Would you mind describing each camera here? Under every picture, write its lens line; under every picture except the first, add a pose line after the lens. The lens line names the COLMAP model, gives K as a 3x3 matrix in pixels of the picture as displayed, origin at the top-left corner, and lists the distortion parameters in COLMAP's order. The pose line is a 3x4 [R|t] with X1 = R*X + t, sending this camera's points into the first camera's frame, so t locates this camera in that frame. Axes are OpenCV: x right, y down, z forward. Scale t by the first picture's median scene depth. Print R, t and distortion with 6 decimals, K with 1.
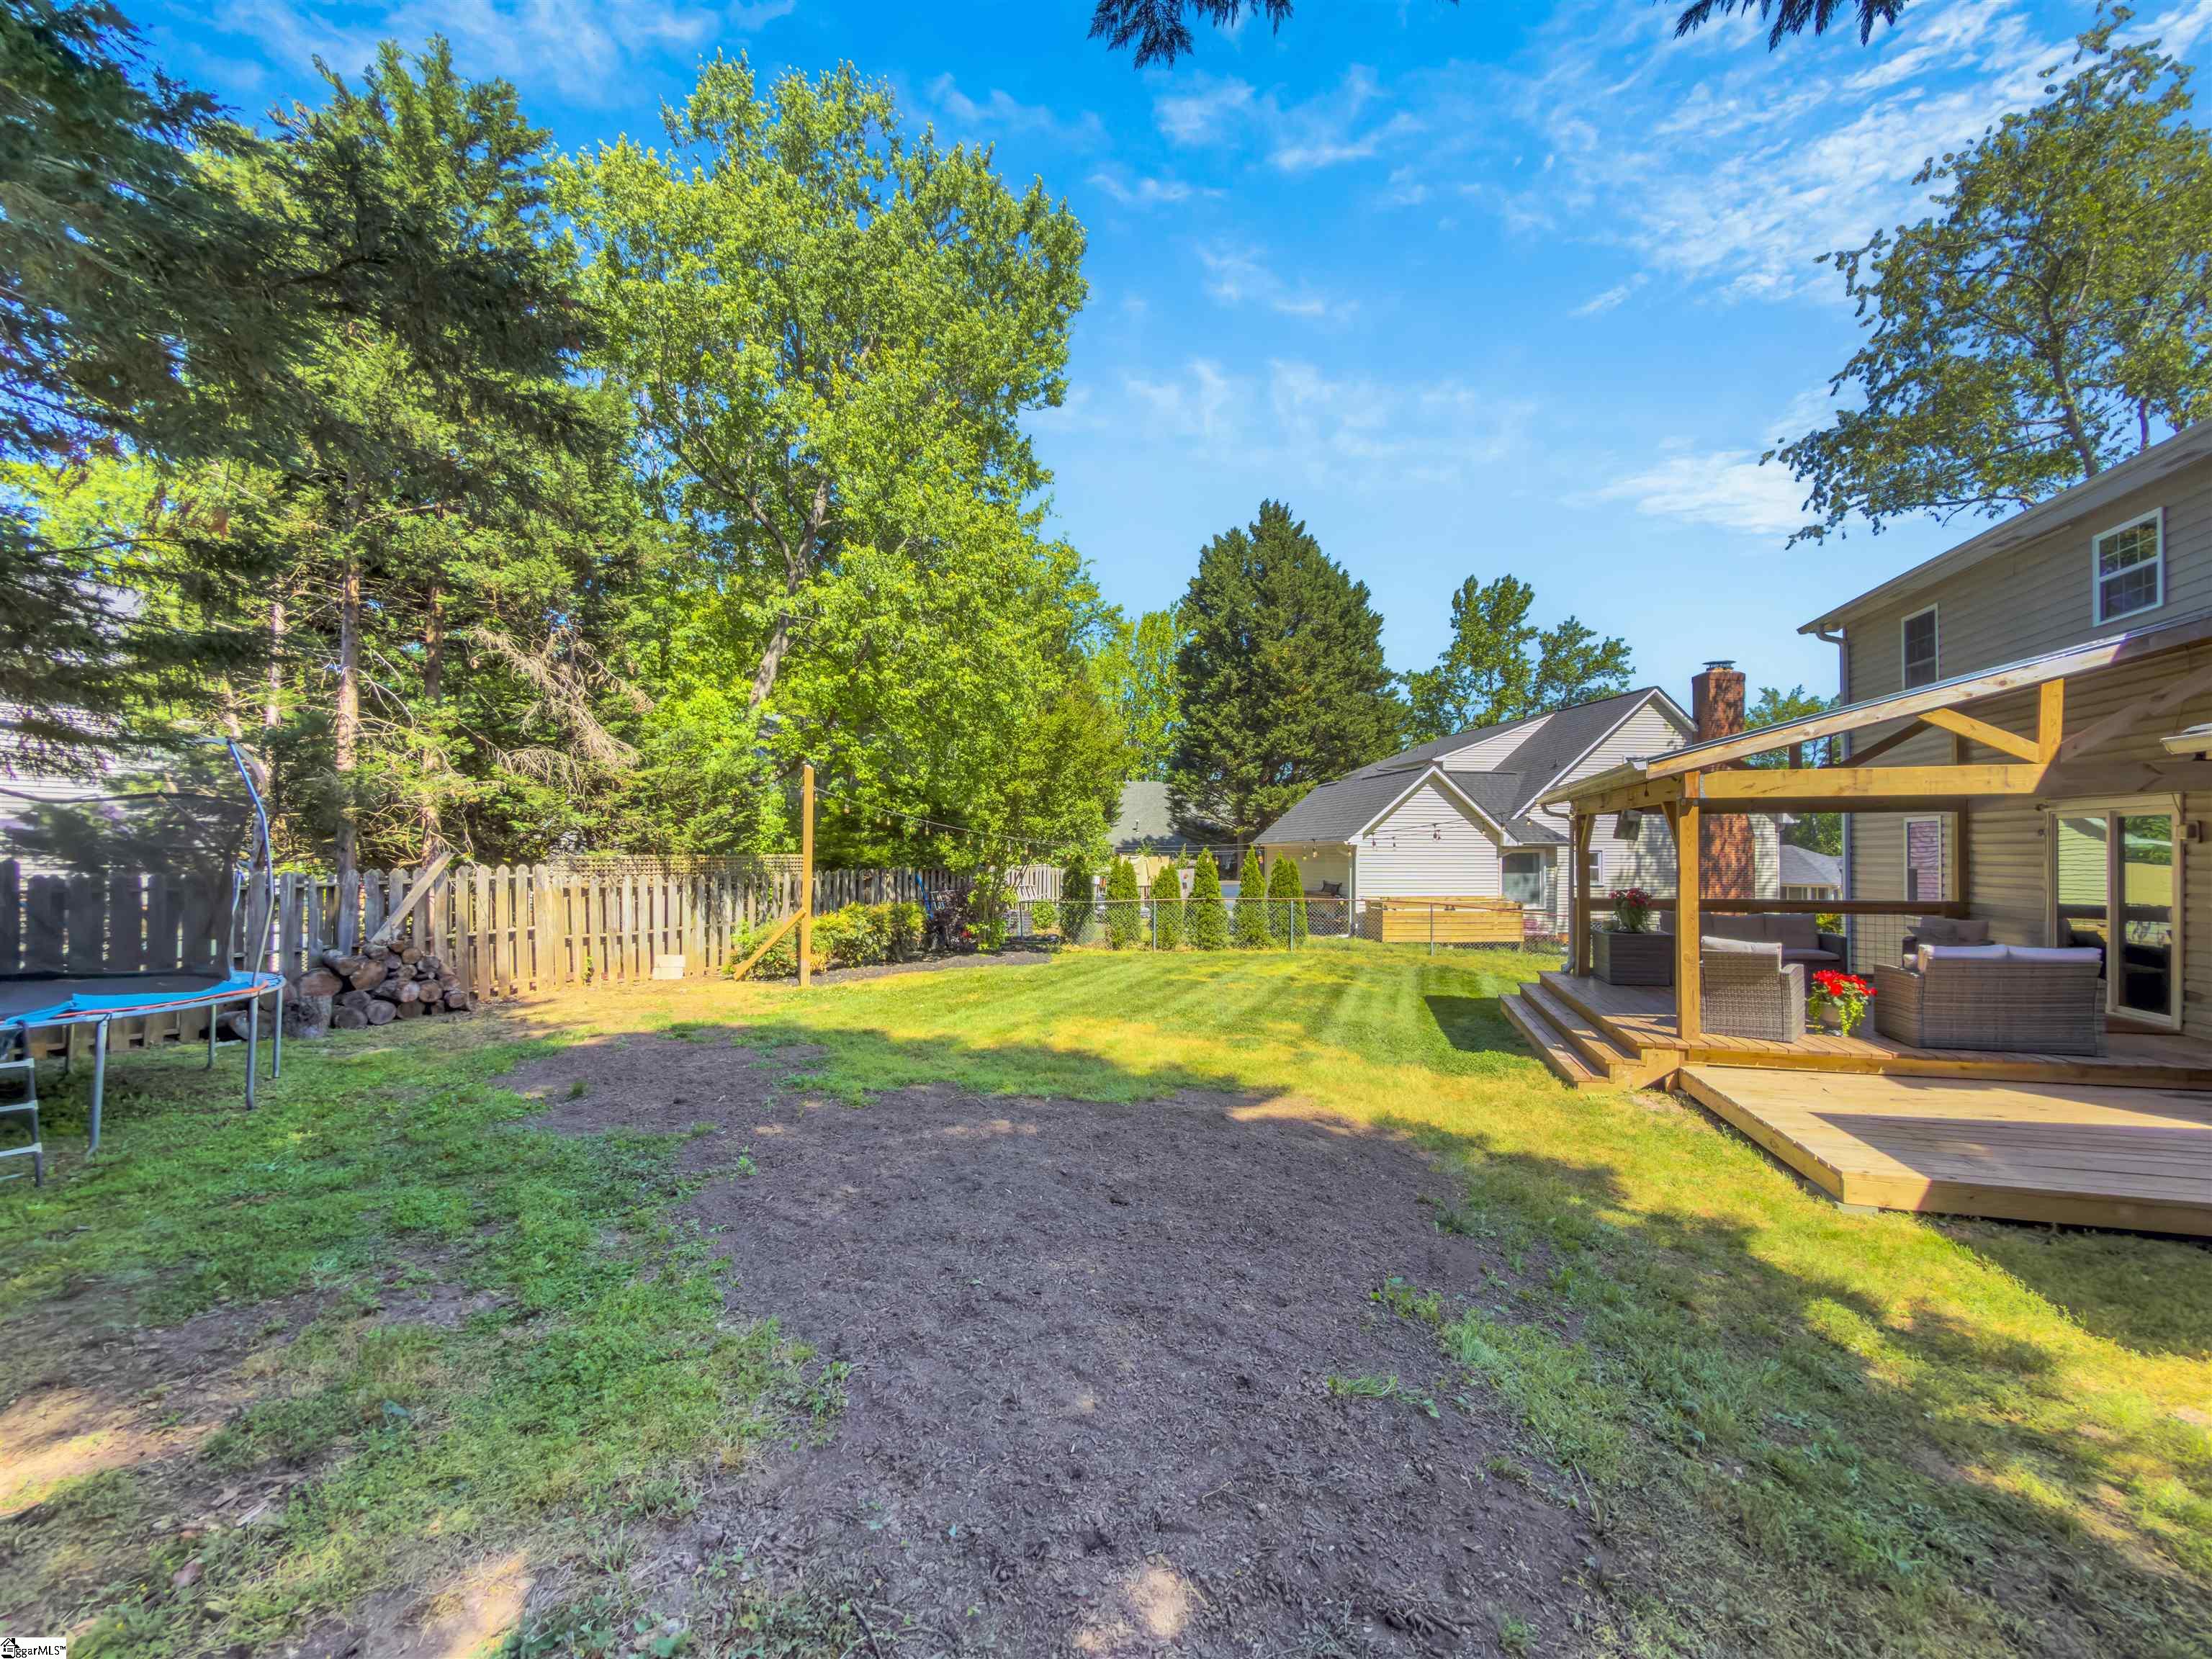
lens RADIAL K [[887.6, 0, 1106.0], [0, 887.6, 829.5], [0, 0, 1]] dist [0.000344, -0.000070]
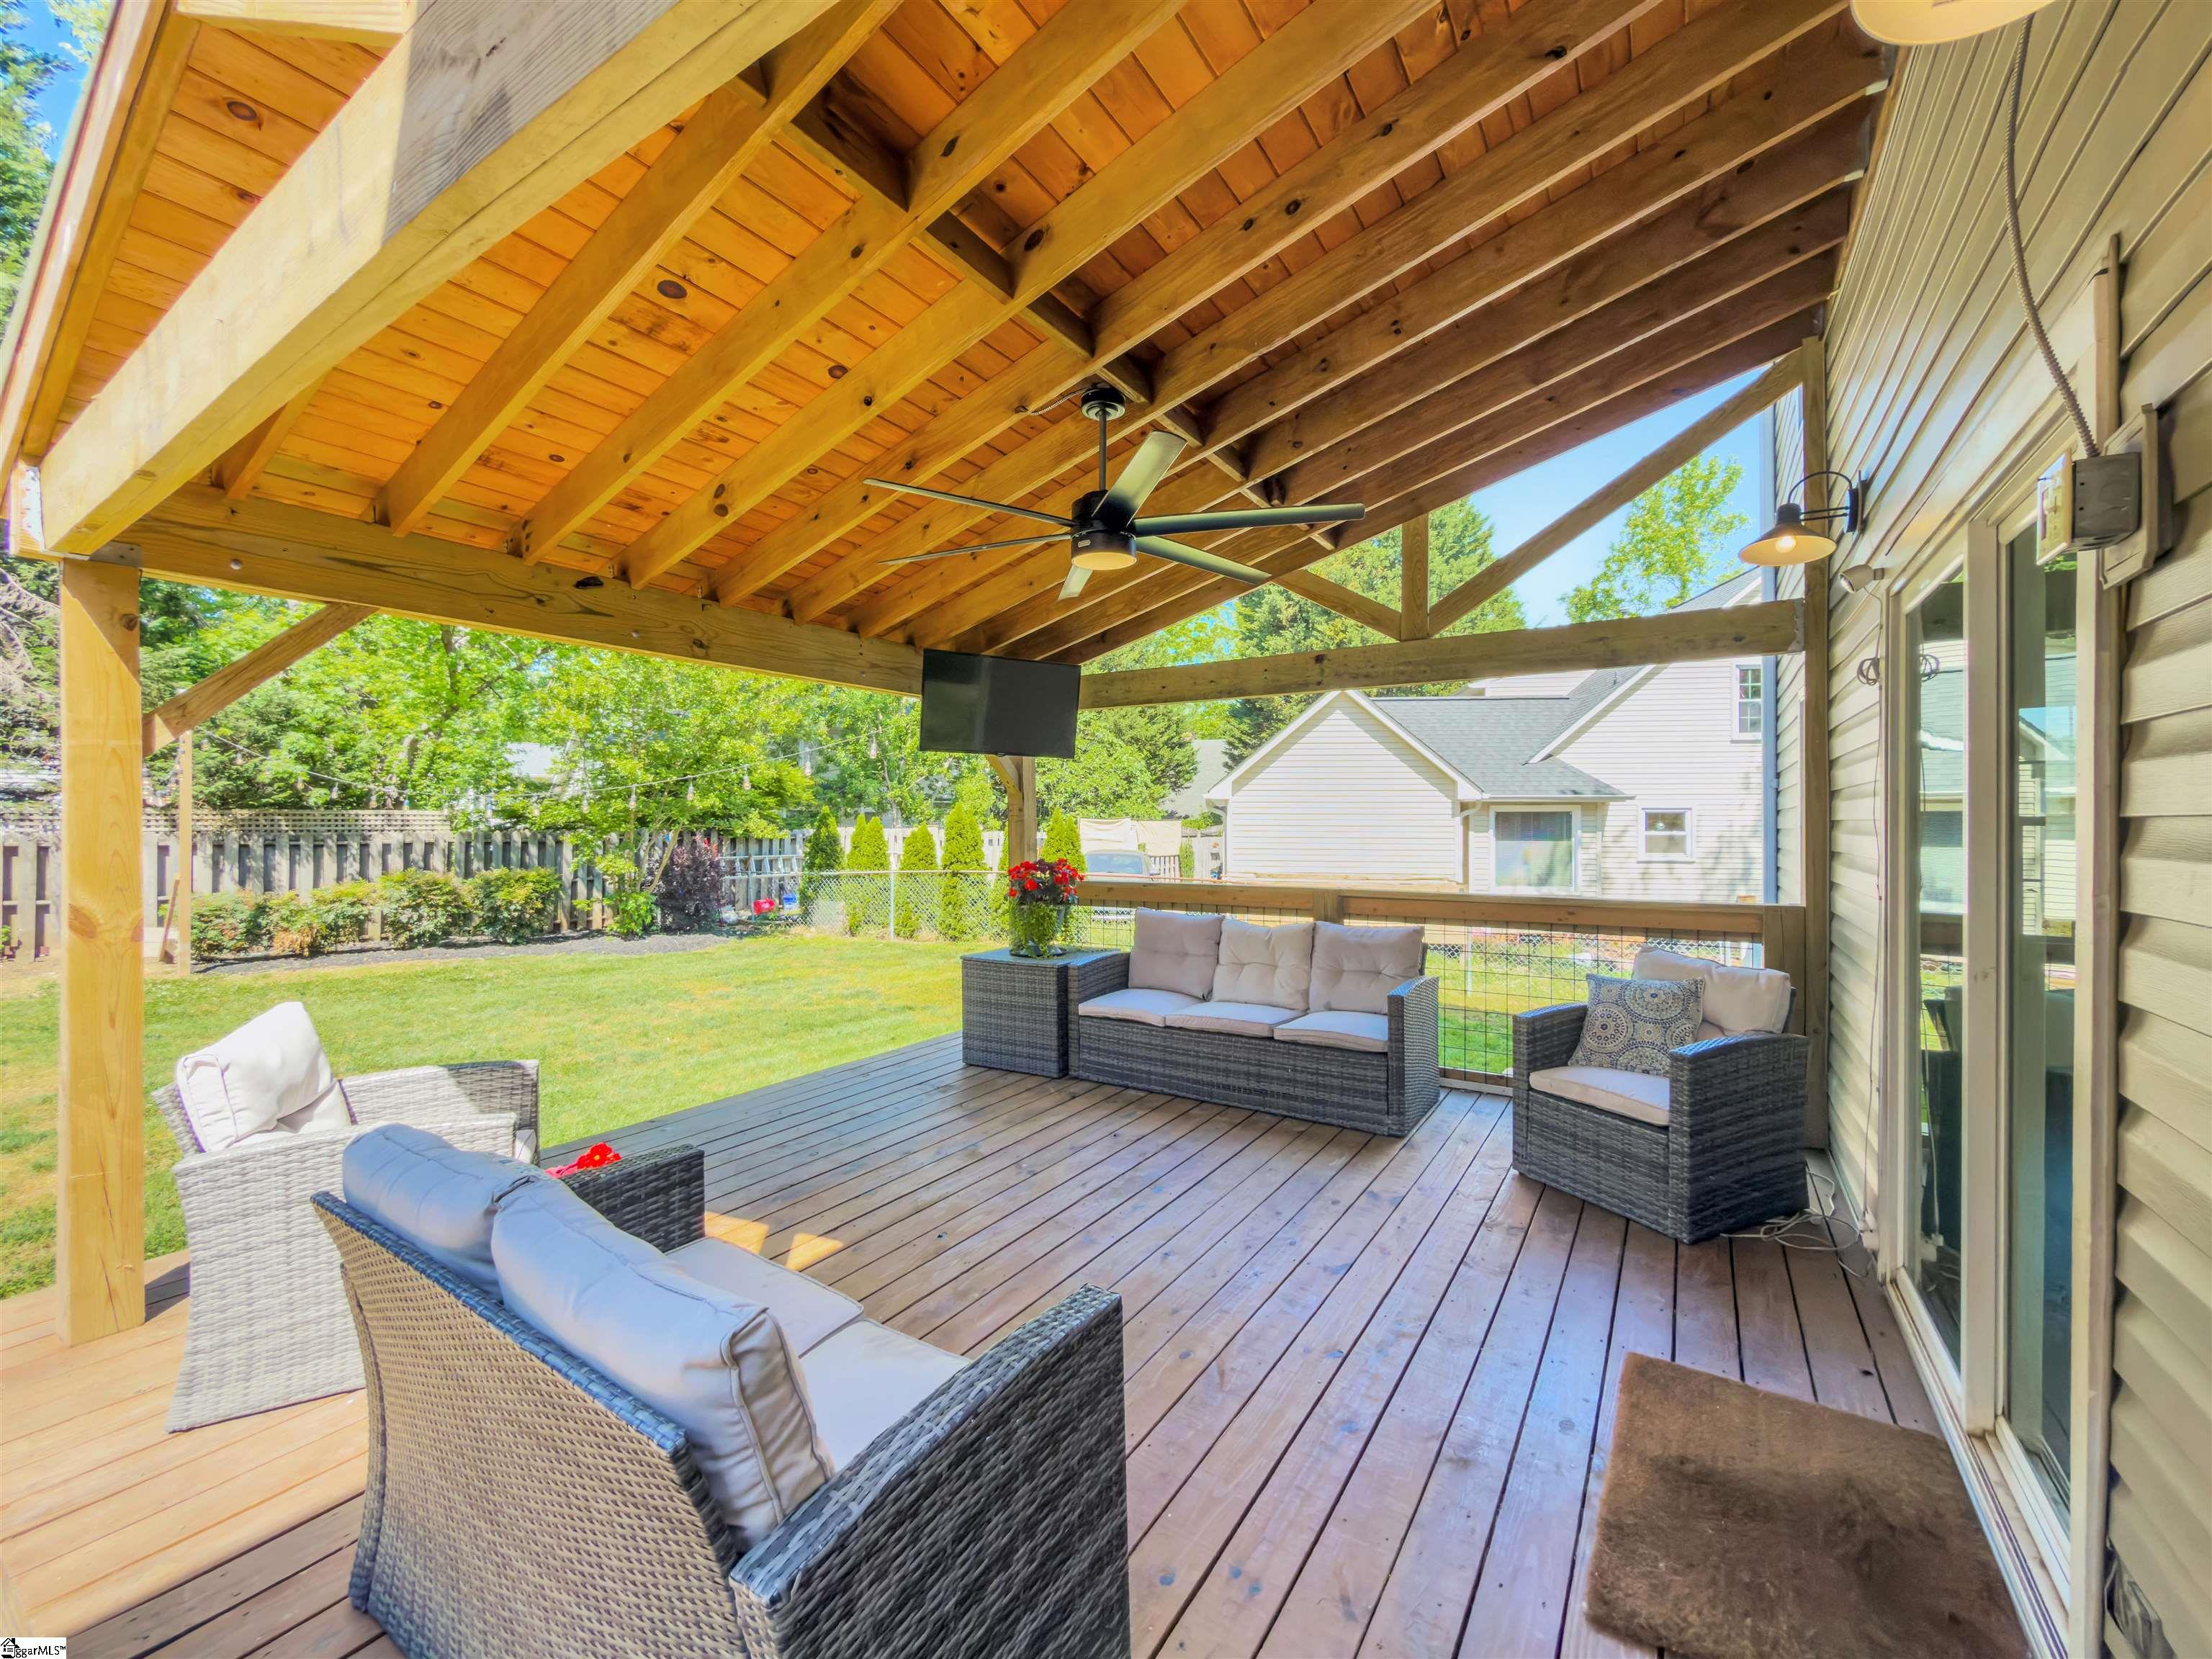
lens RADIAL K [[887.6, 0, 1106.0], [0, 887.6, 829.5], [0, 0, 1]] dist [0.000344, -0.000070]
pose [[0.951599, 0.003012, -0.307327, 0.601343], [0.005345, 0.999639, 0.026348, 0.031252], [0.307295, -0.026715, 0.951239, 0.438877]]
